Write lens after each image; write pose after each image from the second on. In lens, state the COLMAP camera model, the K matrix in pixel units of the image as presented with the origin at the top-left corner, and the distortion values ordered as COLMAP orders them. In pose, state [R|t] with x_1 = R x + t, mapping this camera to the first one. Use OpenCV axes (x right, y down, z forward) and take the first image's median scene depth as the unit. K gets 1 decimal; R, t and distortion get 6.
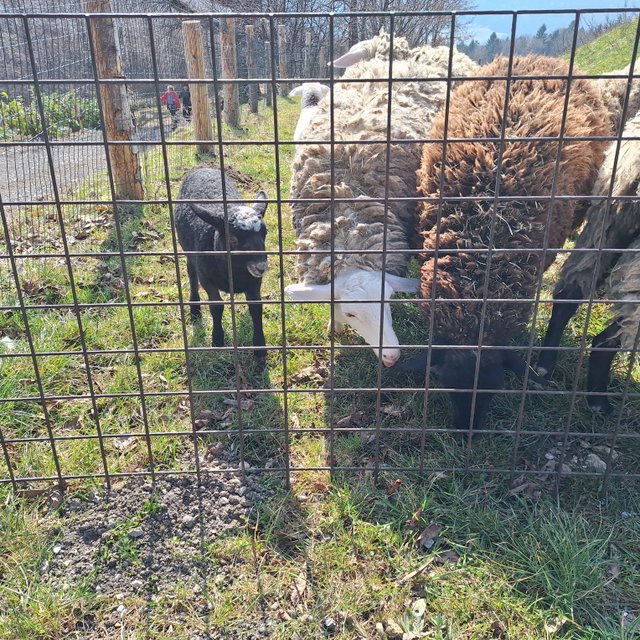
lens RADIAL K [[638.7, 0, 320.0], [0, 638.7, 320.0], [0, 0, 1]] dist [0.155717, -0.315069]
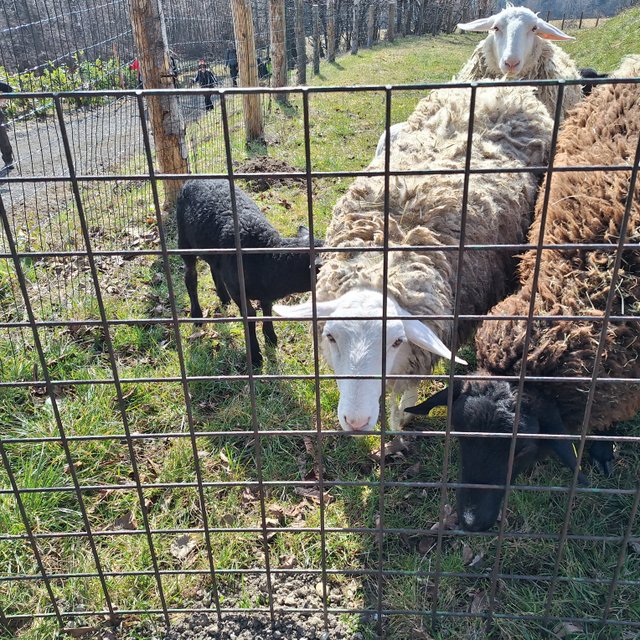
lens RADIAL K [[638.7, 0, 320.0], [0, 638.7, 320.0], [0, 0, 1]] dist [0.155717, -0.315069]
pose [[0.997930, 0.007625, -0.063862, -0.061716], [-0.003919, 0.998311, 0.057965, -0.152378], [0.064196, -0.057594, 0.996274, 0.155457]]
